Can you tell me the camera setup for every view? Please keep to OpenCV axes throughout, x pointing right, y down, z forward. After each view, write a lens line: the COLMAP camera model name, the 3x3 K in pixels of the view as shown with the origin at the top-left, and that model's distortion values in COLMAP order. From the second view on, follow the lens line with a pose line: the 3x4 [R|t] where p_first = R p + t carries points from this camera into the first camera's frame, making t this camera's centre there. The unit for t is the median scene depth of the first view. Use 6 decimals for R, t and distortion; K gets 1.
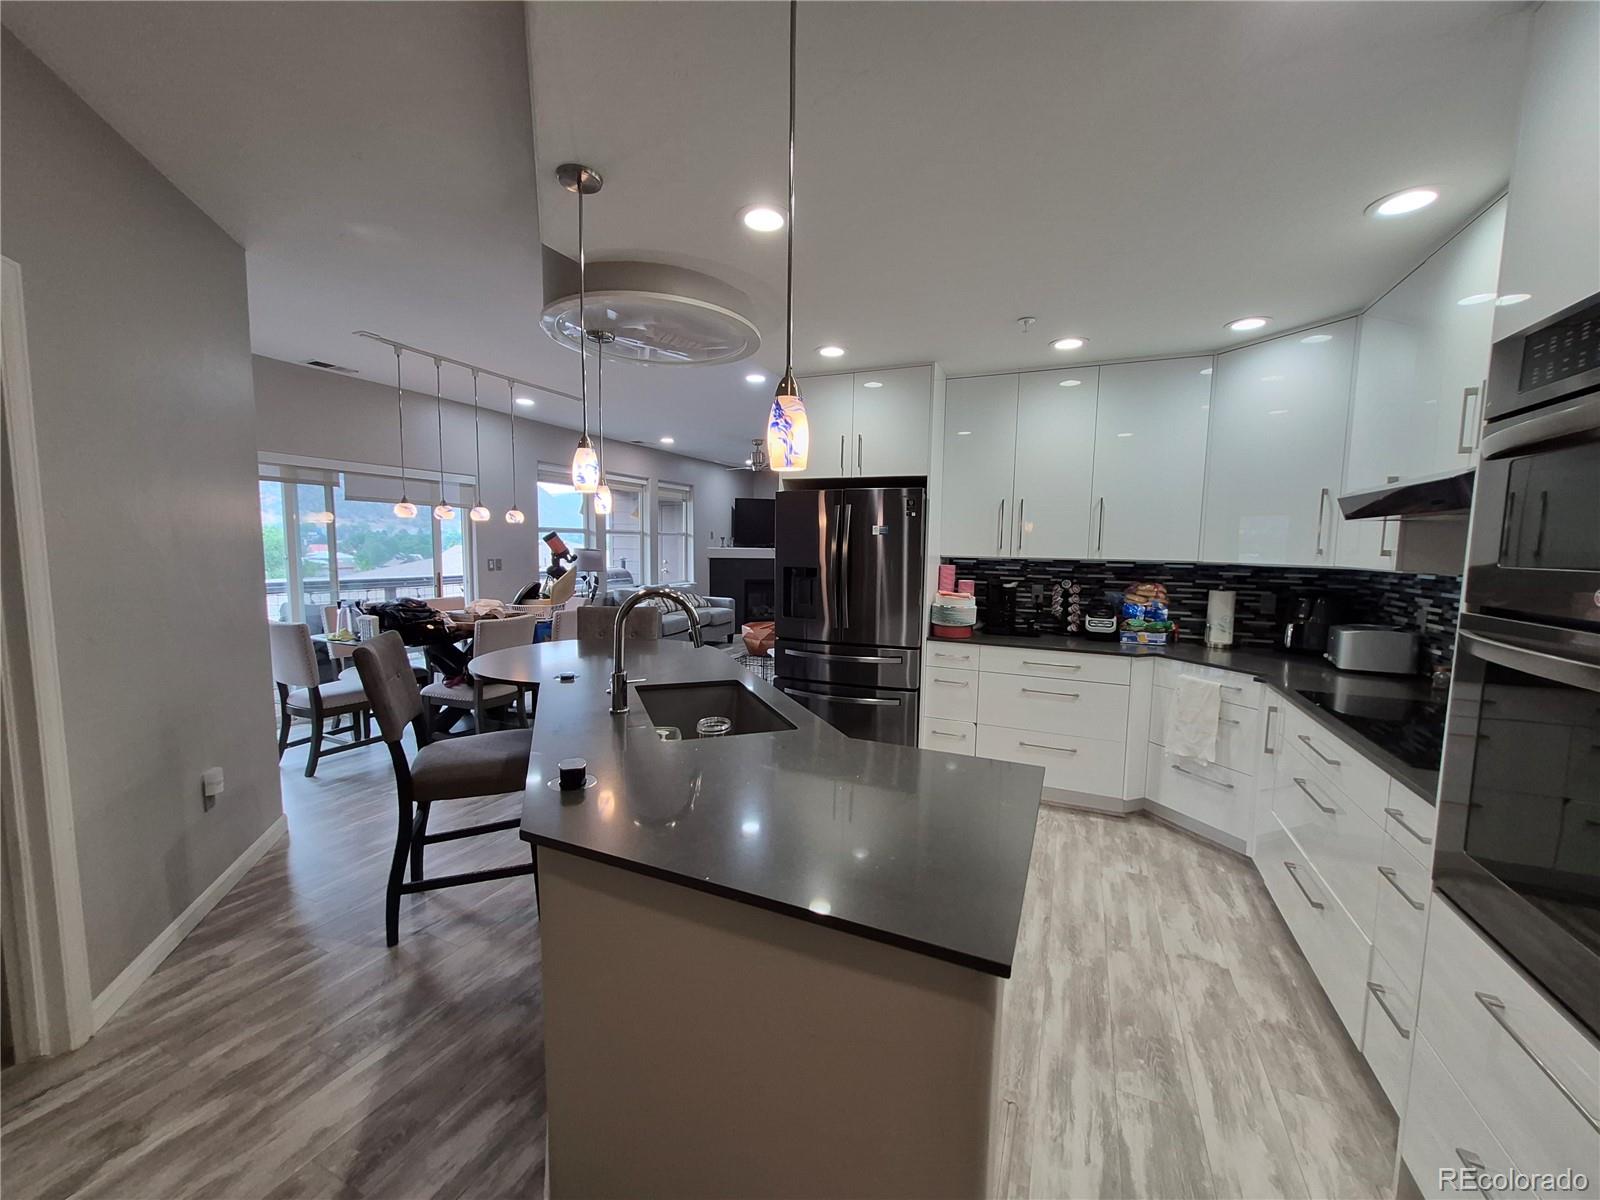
lens RADIAL K [[628.8, 0, 791.8], [0, 628.8, 603.2], [0, 0, 1]] dist [0.009506, 0.000456]
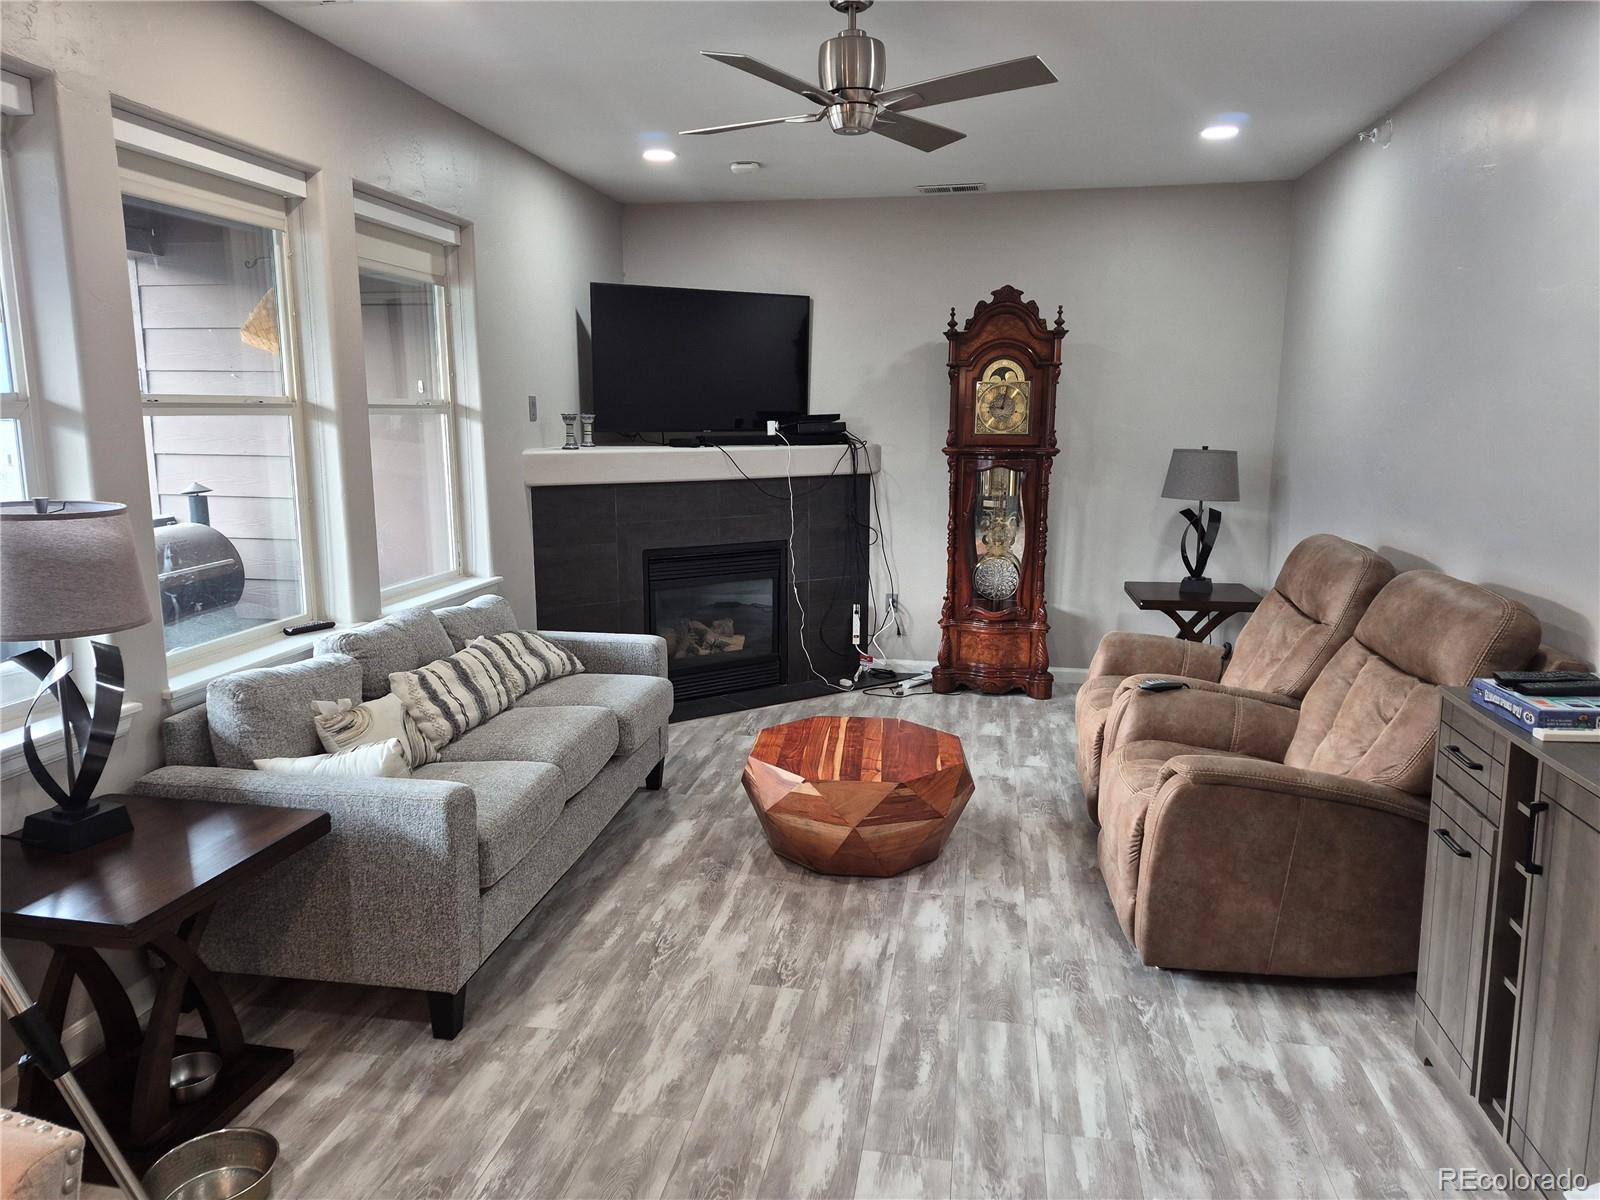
lens RADIAL K [[1110.0, 0, 795.5], [0, 1110.0, 592.0], [0, 0, 1]] dist [0.152131, -0.198729]
pose [[0.968038, -0.053467, 0.245038, -0.606926], [0.035665, 0.996430, 0.076521, -0.246279], [-0.248254, -0.065336, 0.966489, 1.936698]]
